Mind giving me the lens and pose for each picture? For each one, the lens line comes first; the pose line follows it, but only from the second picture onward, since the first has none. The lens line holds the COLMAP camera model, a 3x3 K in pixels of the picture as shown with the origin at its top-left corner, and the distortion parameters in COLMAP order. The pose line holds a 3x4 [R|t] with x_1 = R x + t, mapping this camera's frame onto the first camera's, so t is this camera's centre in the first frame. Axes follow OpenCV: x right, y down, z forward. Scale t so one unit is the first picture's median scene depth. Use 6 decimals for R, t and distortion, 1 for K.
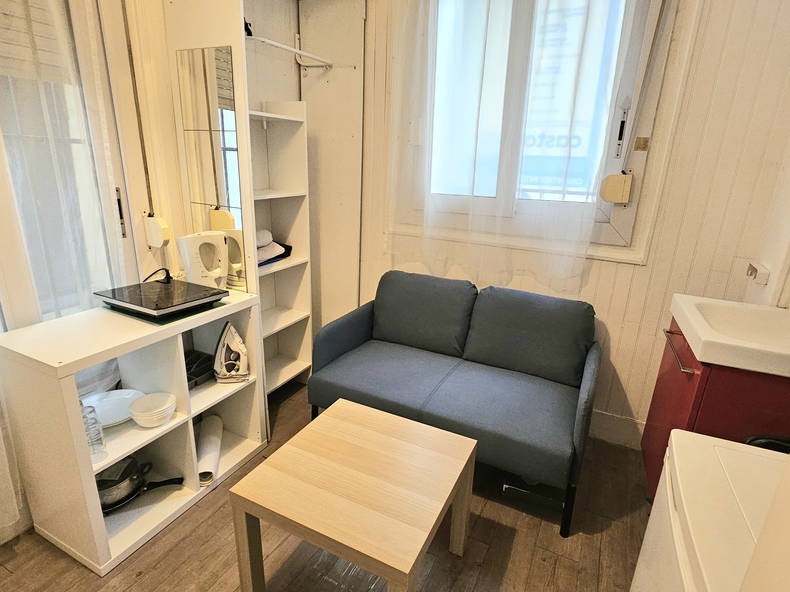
lens RADIAL K [[427.4, 0, 401.3], [0, 427.4, 290.0], [0, 0, 1]] dist [-0.001350, -0.000800]
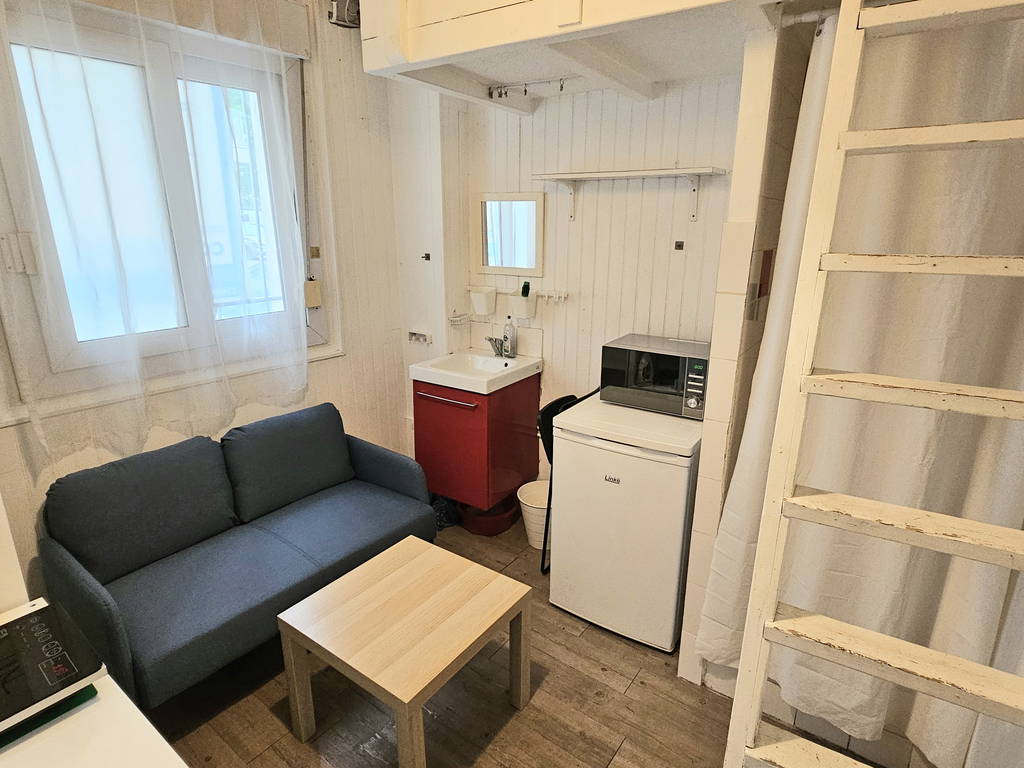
lens RADIAL K [[554.1, 0, 520.1], [0, 554.1, 376.3], [0, 0, 1]] dist [-0.001350, -0.000800]
pose [[0.169577, -0.298409, 0.939253, -0.736591], [0.289336, 0.926131, 0.242003, -0.220326], [-0.942087, 0.230722, 0.243391, 0.204385]]
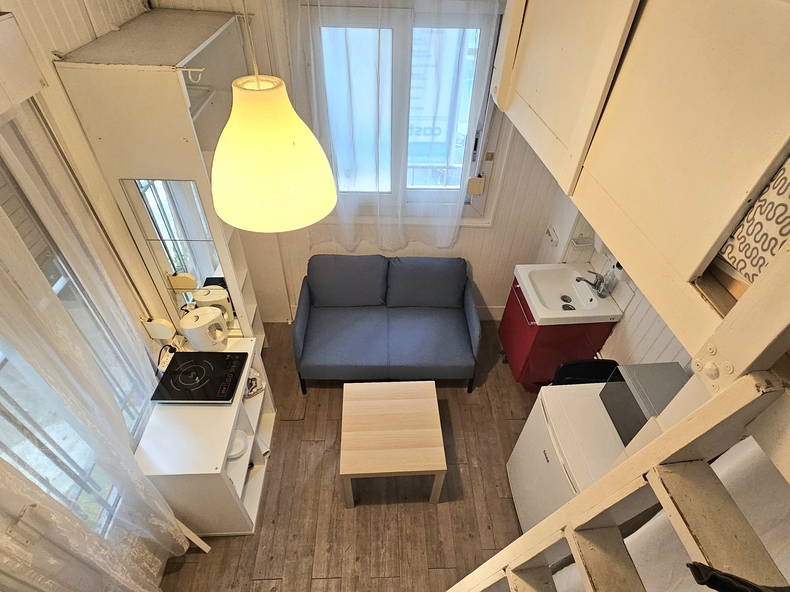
lens RADIAL K [[427.4, 0, 401.3], [0, 427.4, 290.0], [0, 0, 1]] dist [-0.001350, -0.000800]
pose [[0.879208, -0.327108, 0.346401, -0.325543], [0.136616, 0.869622, 0.474440, -0.626890], [-0.456431, -0.369808, 0.809267, -0.188865]]
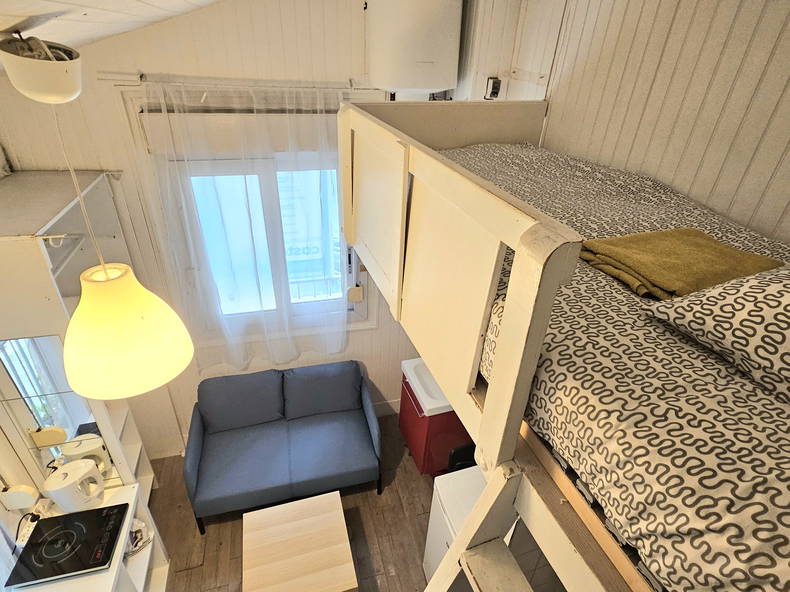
lens RADIAL K [[427.4, 0, 401.3], [0, 427.4, 290.0], [0, 0, 1]] dist [-0.001350, -0.000800]
pose [[0.740575, -0.342497, 0.578139, -0.275643], [0.180739, 0.930180, 0.319529, -0.701116], [-0.647211, -0.132143, 0.750771, -0.299873]]
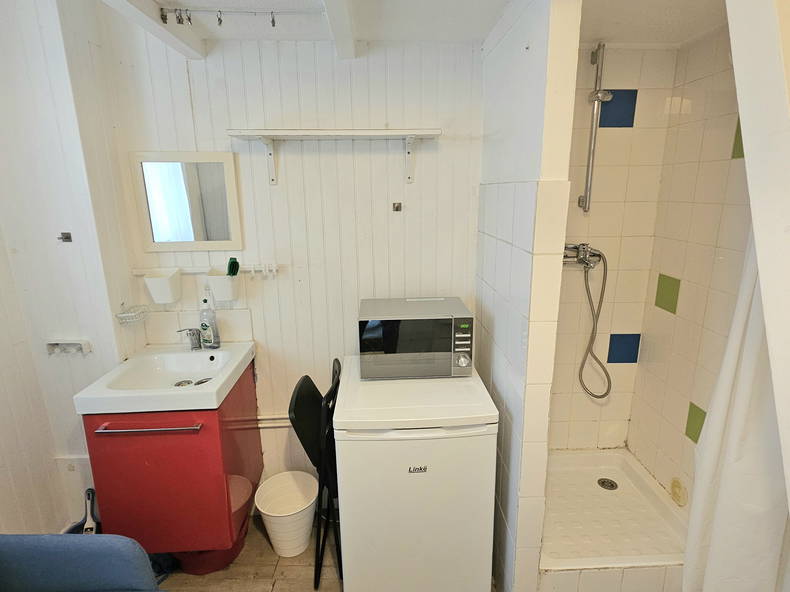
lens RADIAL K [[427.4, 0, 401.3], [0, 427.4, 290.0], [0, 0, 1]] dist [-0.001350, -0.000800]
pose [[-0.449036, -0.238992, 0.860958, -0.321462], [0.257586, 0.888032, 0.380852, -0.284885], [-0.855579, 0.392788, -0.337198, 0.484976]]
